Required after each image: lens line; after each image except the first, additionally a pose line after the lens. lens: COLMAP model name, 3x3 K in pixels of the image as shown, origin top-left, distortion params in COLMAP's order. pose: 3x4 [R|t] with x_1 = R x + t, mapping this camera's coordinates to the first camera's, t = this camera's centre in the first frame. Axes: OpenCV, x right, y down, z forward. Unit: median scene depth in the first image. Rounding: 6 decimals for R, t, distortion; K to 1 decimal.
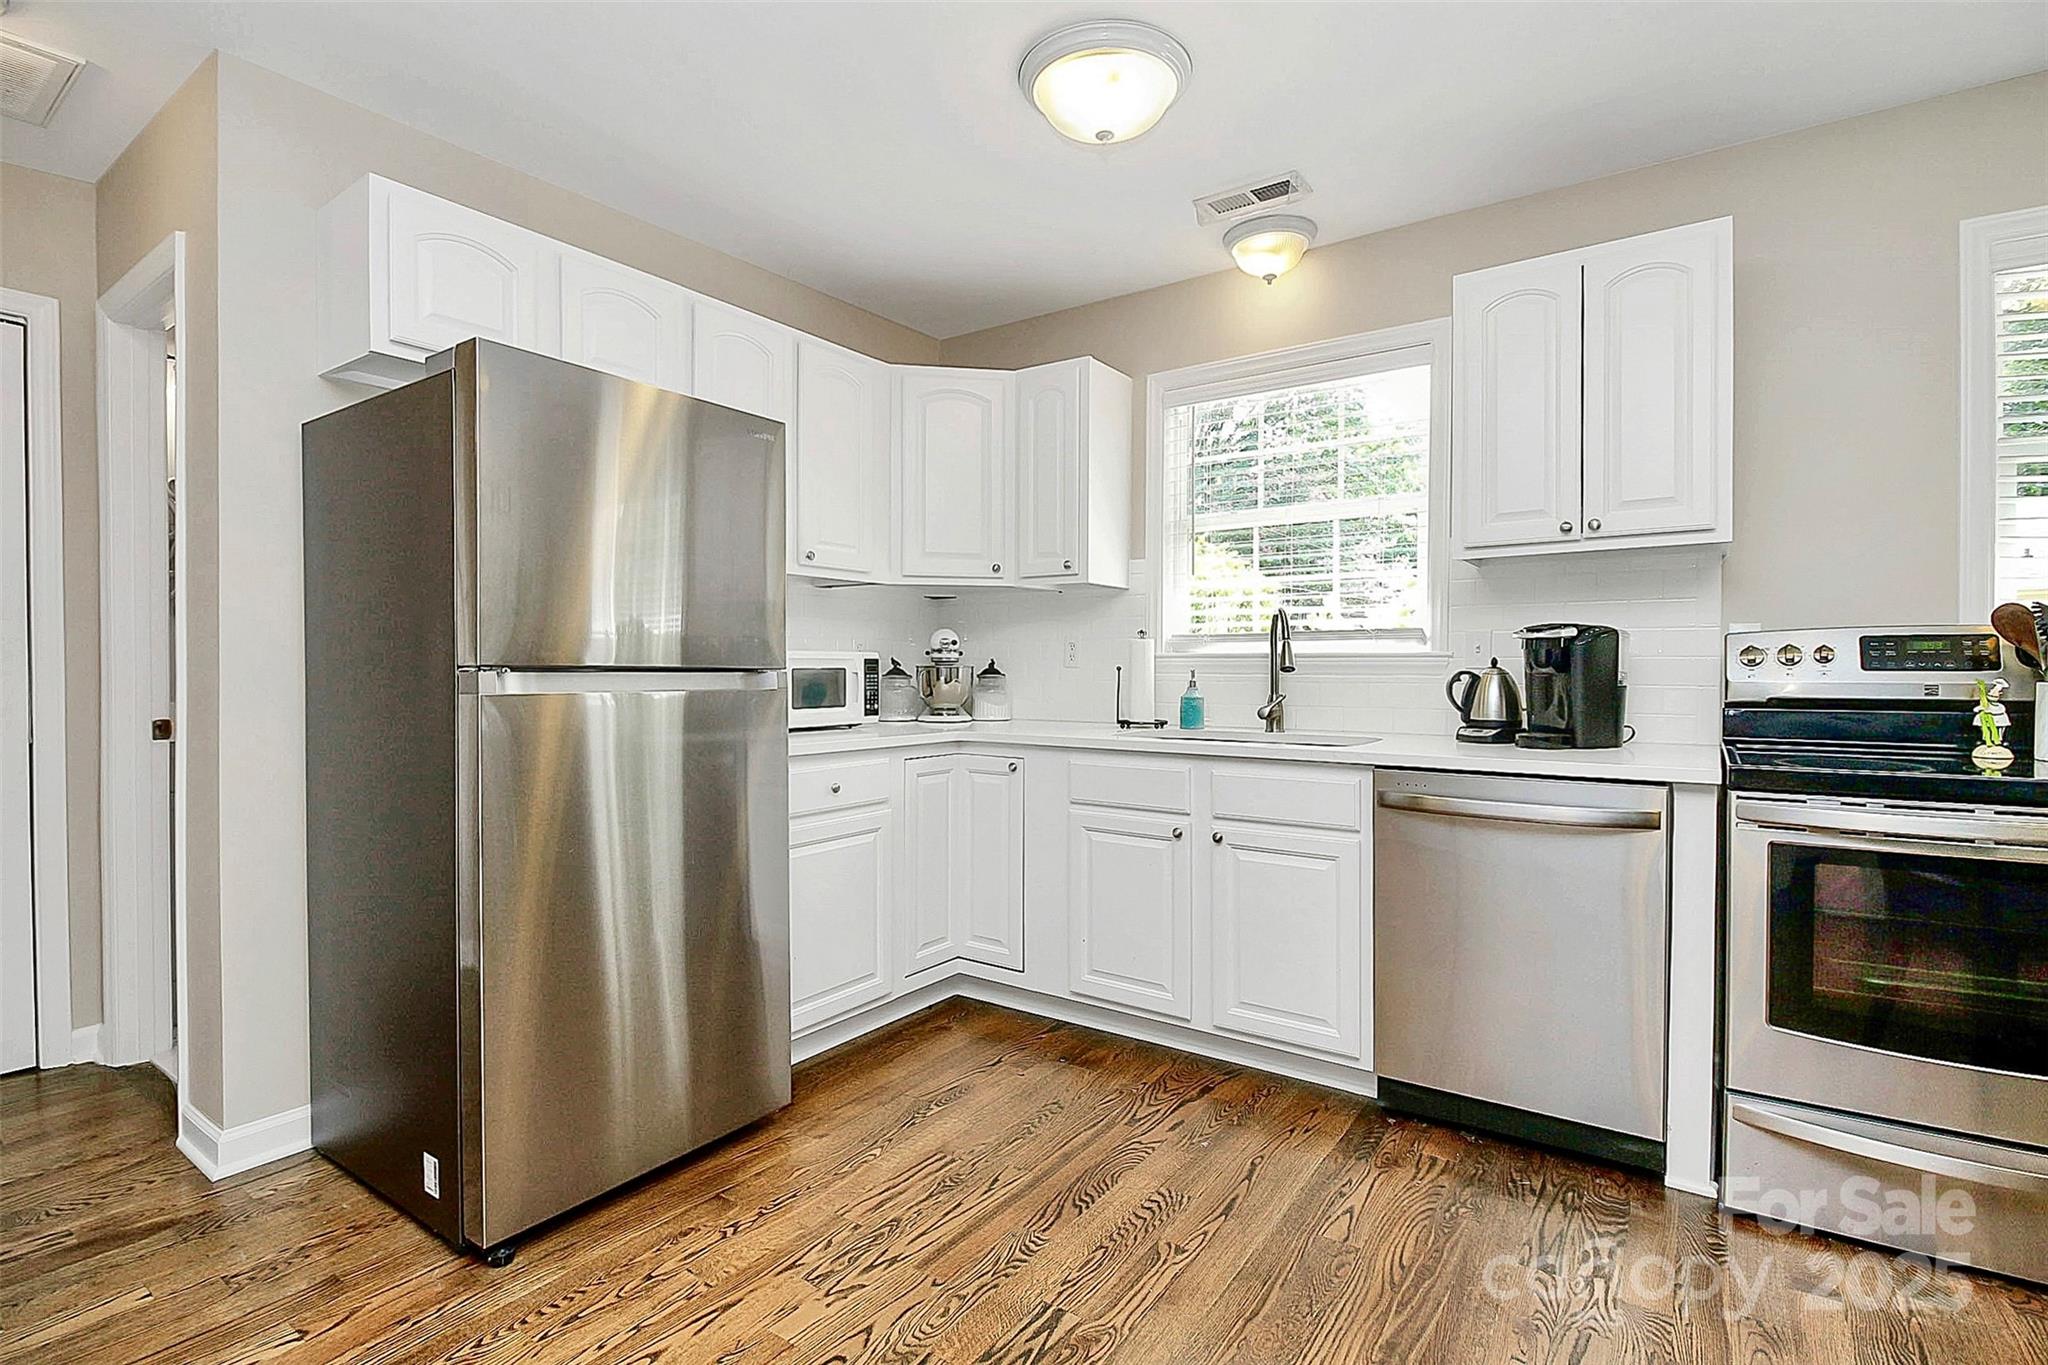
lens RADIAL K [[958.9, 0, 1024.0], [0, 958.9, 682.5], [0, 0, 1]] dist [-0.026699, -0.000211]
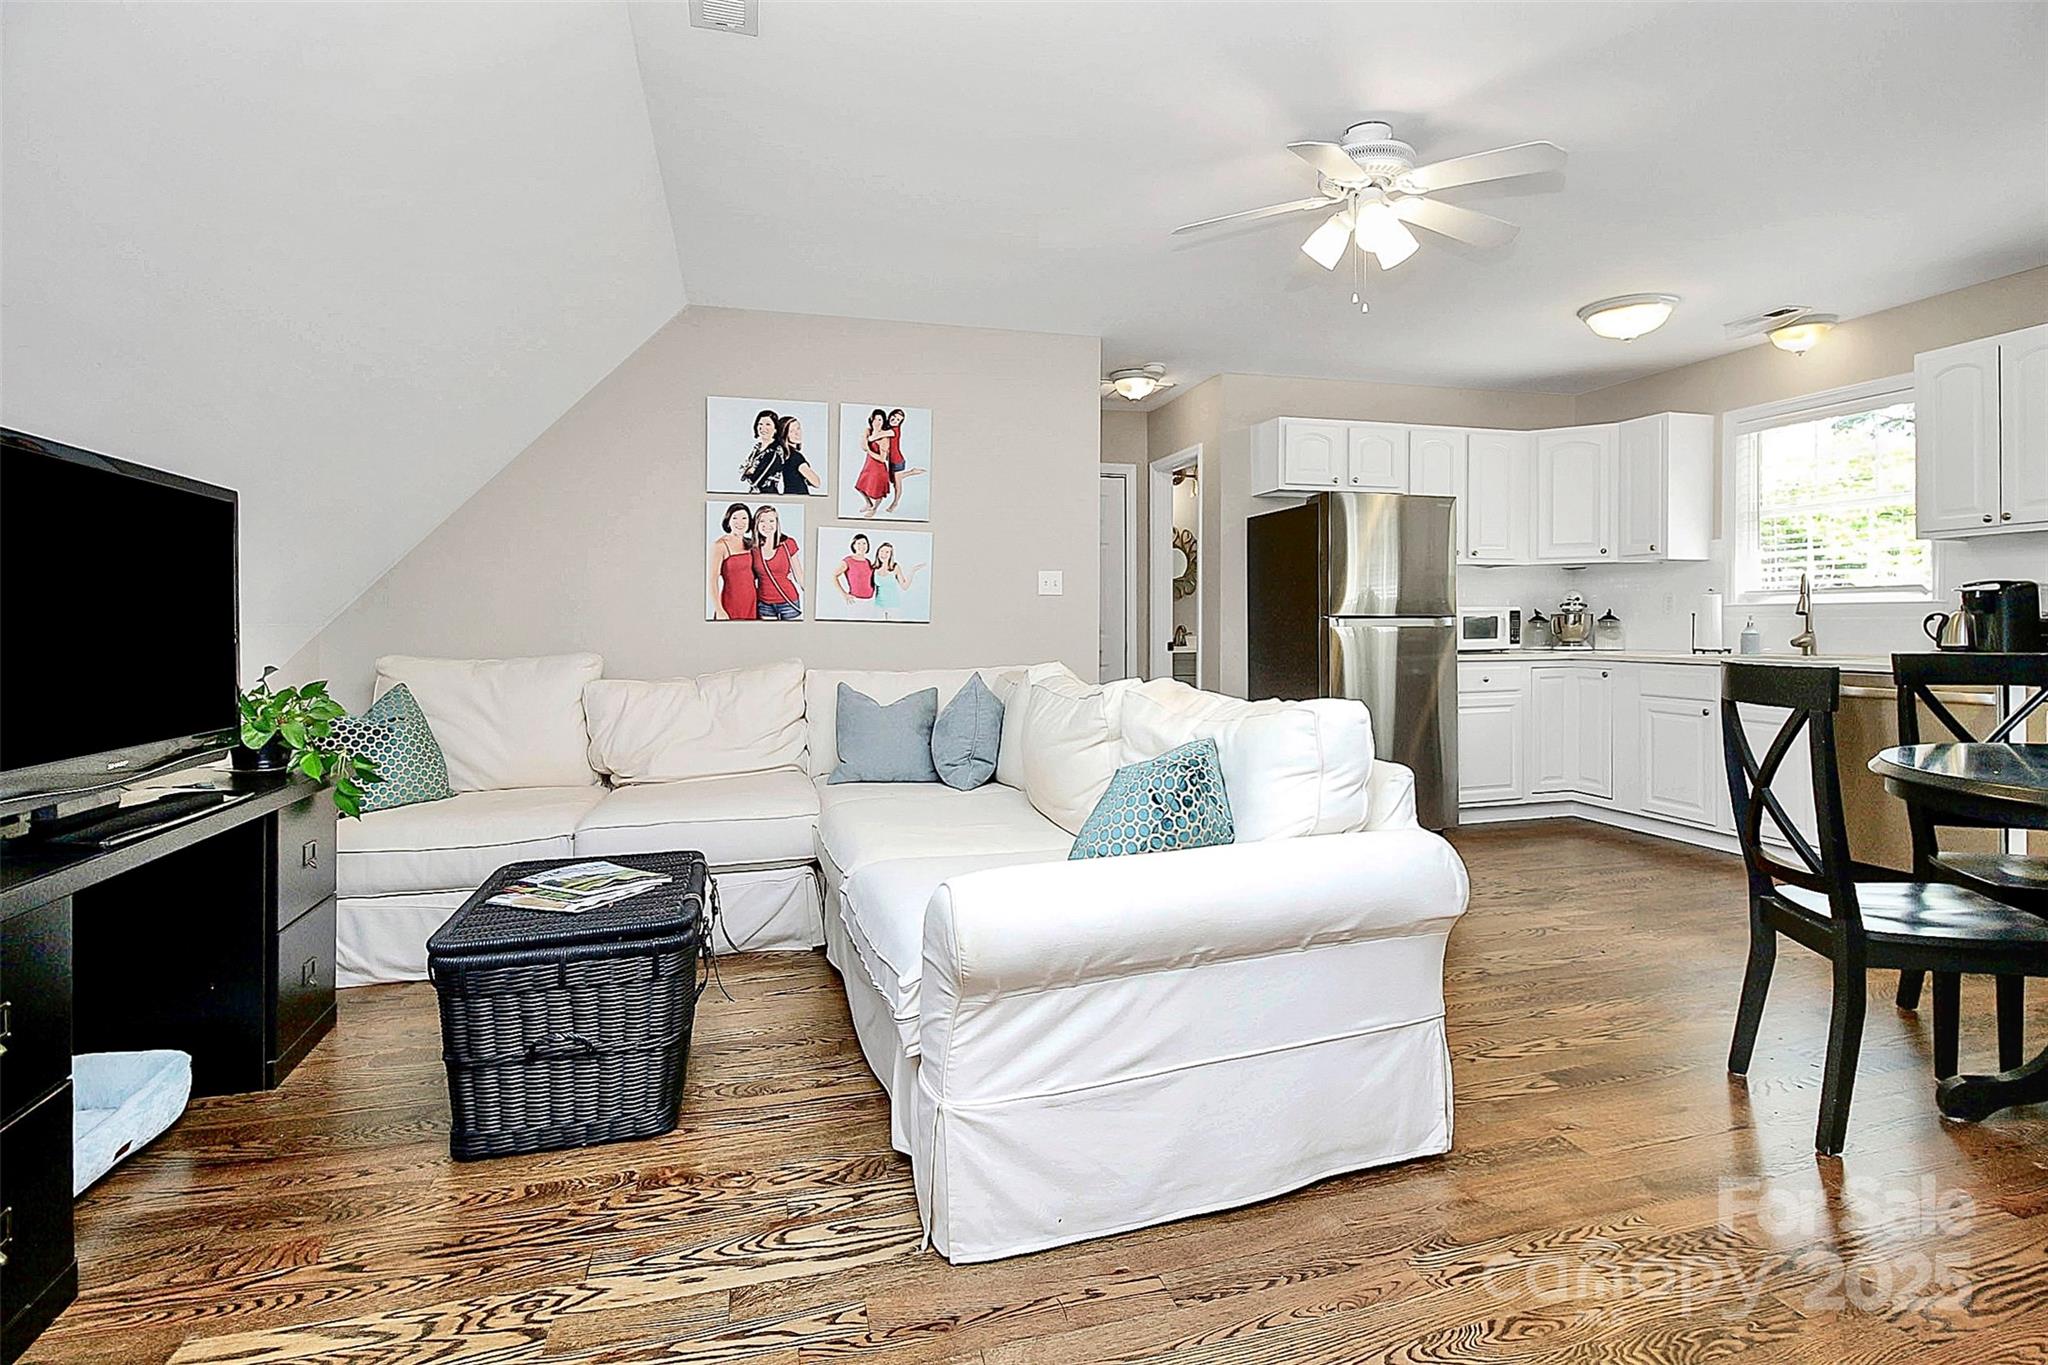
lens RADIAL K [[955.9, 0, 1037.6], [0, 955.9, 651.1], [0, 0, 1]] dist [-0.001762, -0.008446]
pose [[0.777823, 0.014043, -0.628326, 0.301667], [-0.004920, 0.999856, 0.016255, 0.030065], [0.628464, -0.009552, 0.777780, -1.026468]]
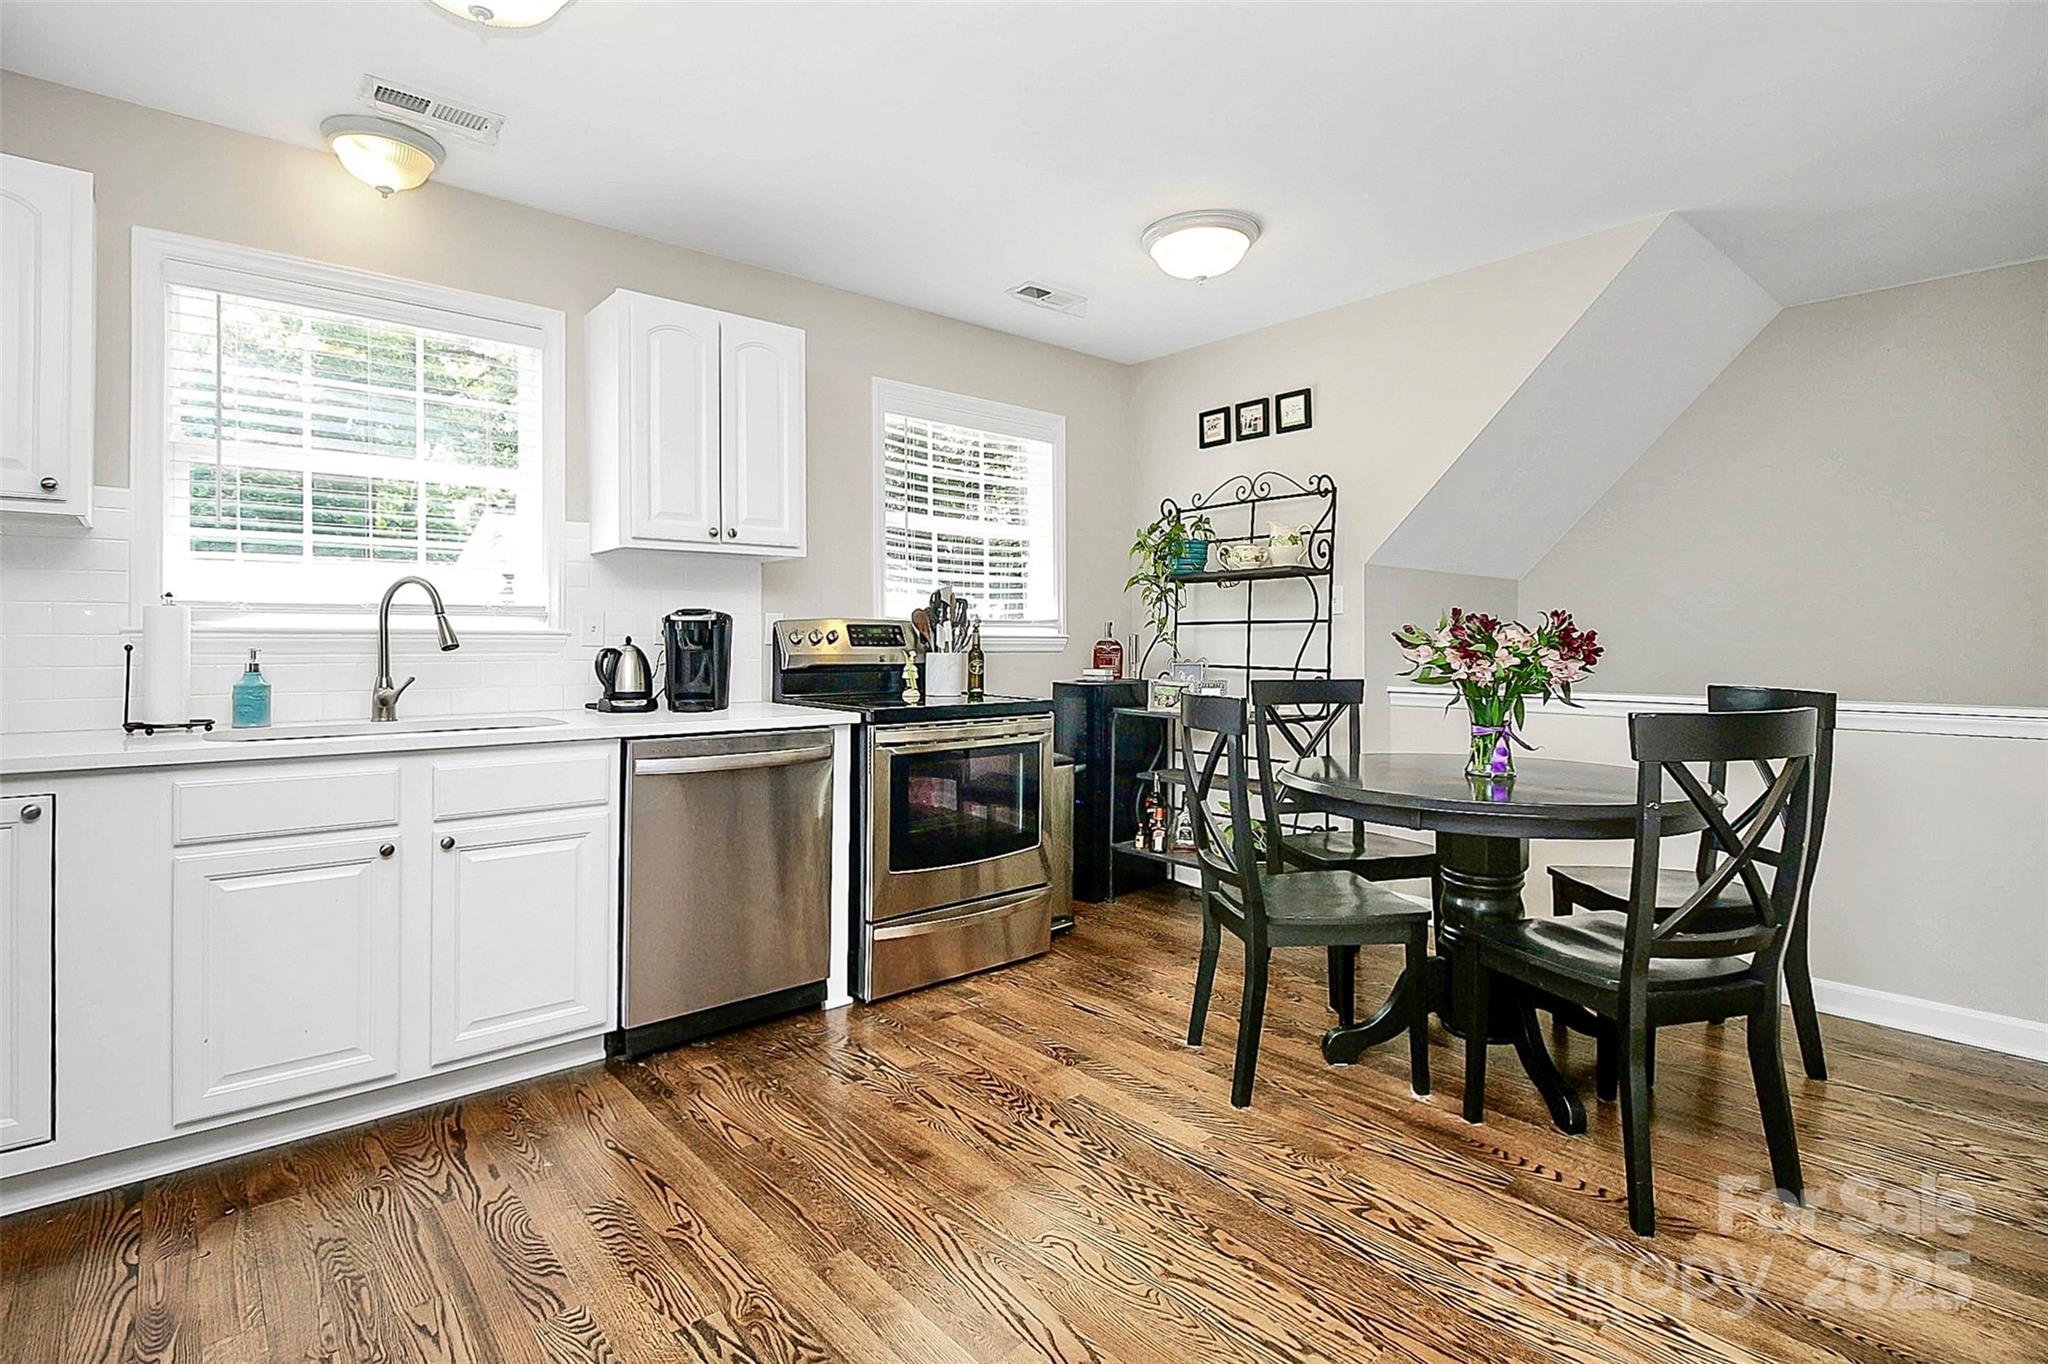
lens RADIAL K [[955.9, 0, 1037.6], [0, 955.9, 650.6], [0, 0, 1]] dist [-0.001762, -0.008446]
pose [[0.234277, -0.009639, 0.972122, -0.491806], [0.014339, 0.999876, 0.006459, -0.009534], [-0.972064, 0.012426, 0.234386, 0.264230]]
